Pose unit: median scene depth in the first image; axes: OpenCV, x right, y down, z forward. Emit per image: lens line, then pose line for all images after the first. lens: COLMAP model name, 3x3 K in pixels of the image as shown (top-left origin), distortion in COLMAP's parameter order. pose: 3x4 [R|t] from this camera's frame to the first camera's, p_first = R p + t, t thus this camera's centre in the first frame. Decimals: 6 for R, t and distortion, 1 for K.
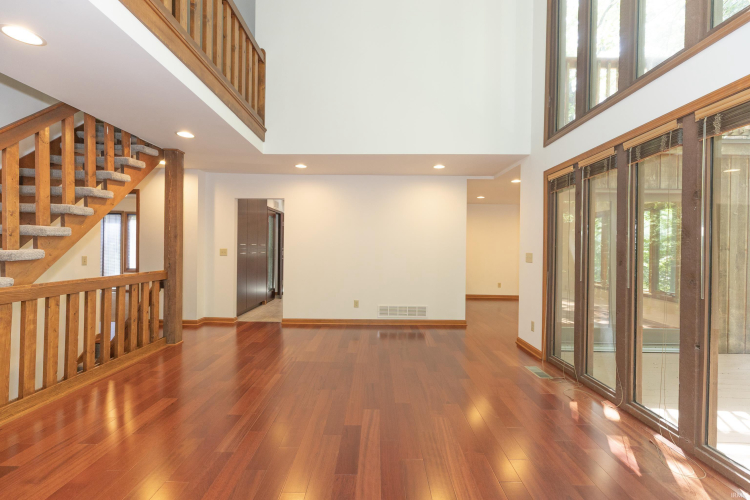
lens RADIAL K [[333.0, 0, 373.8], [0, 333.0, 248.3], [0, 0, 1]] dist [0.012439, -0.001336]
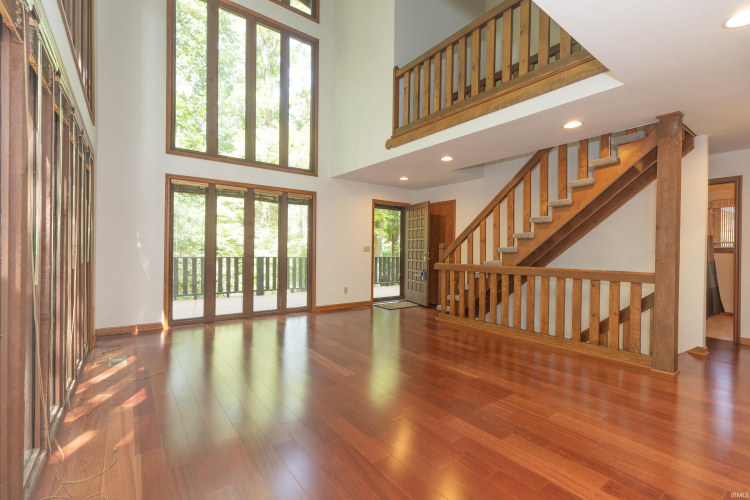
lens RADIAL K [[333.0, 0, 375.0], [0, 333.0, 249.8], [0, 0, 1]] dist [0.012439, -0.001336]
pose [[-0.783856, -0.021322, -0.620577, 0.404975], [-0.017871, 0.999771, -0.011777, 0.033670], [0.620686, 0.001858, -0.784057, 1.211440]]
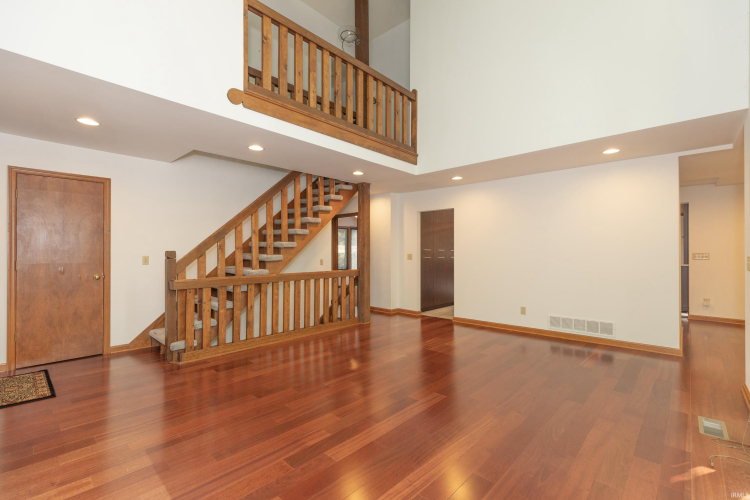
lens RADIAL K [[333.0, 0, 370.9], [0, 333.0, 246.5], [0, 0, 1]] dist [0.012439, -0.001336]
pose [[0.738288, -0.023993, -0.674059, 0.364562], [0.009634, 0.999640, -0.025030, 0.004788], [0.674417, 0.011985, 0.738253, 0.000203]]
